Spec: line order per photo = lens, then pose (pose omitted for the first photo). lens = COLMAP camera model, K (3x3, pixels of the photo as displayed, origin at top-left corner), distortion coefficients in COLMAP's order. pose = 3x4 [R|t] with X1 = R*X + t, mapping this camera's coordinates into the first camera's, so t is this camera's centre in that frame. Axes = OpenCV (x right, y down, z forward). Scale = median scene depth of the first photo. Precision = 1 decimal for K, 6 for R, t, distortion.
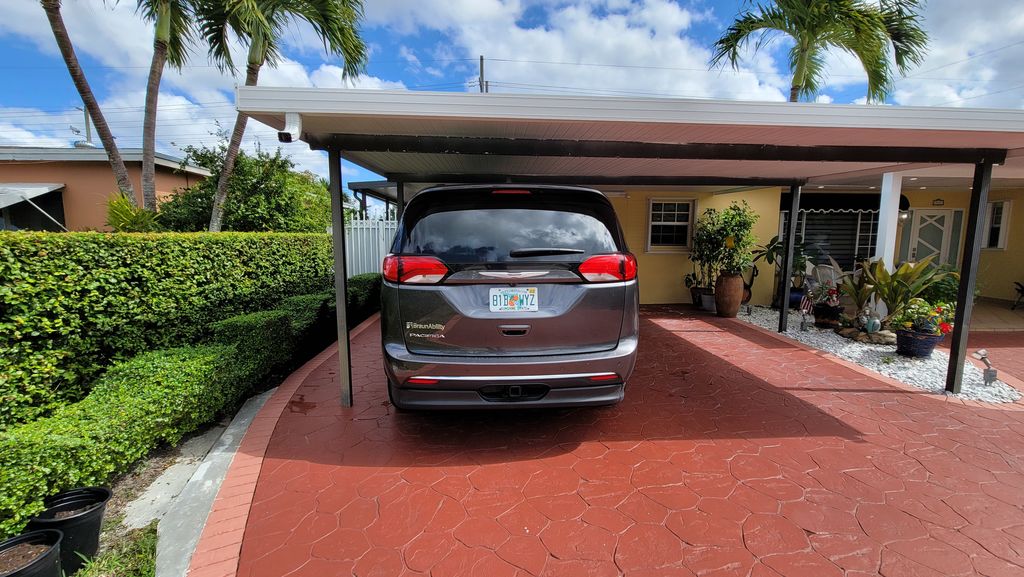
lens RADIAL K [[415.4, 0, 514.7], [0, 415.4, 289.3], [0, 0, 1]] dist [-0.006111, -0.000193]
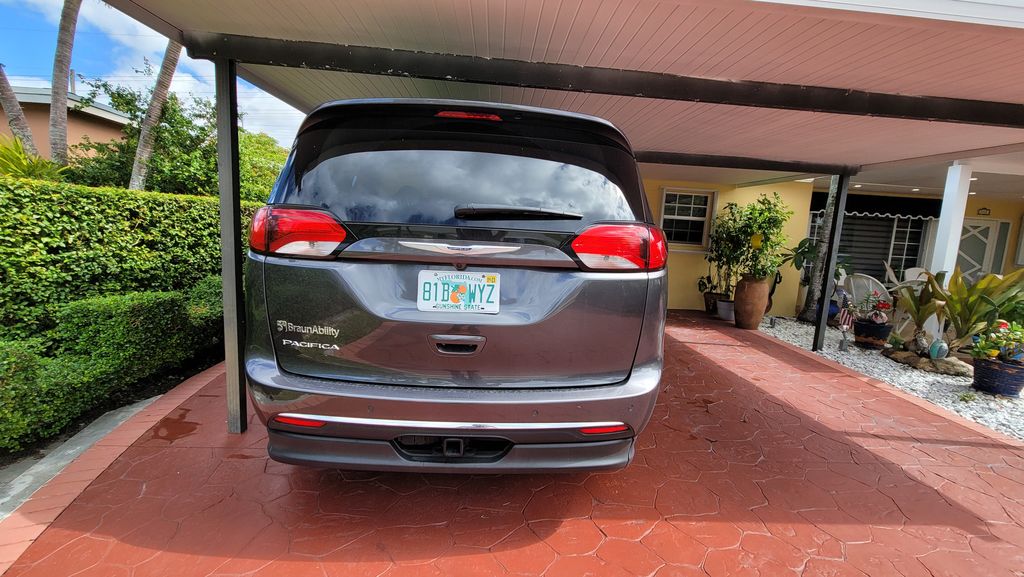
lens RADIAL K [[415.4, 0, 514.7], [0, 415.4, 289.3], [0, 0, 1]] dist [-0.006111, -0.000193]
pose [[0.998609, 0.052677, 0.002300, 0.041430], [-0.052694, 0.998580, 0.007806, 0.006835], [-0.001886, -0.007916, 0.999967, 0.227841]]
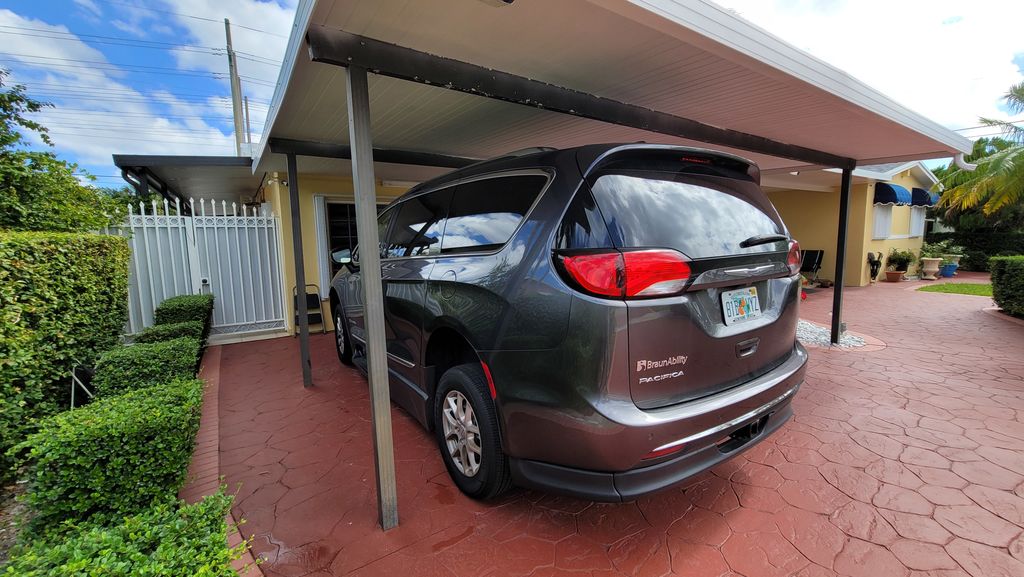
lens RADIAL K [[416.6, 0, 512.0], [0, 416.6, 288.5], [0, 0, 1]] dist [-0.000256, 0.000003]
pose [[0.857302, -0.083667, 0.507969, -0.400891], [0.087935, 0.996003, 0.015642, -0.029297], [-0.507248, 0.031259, 0.861233, 0.316038]]
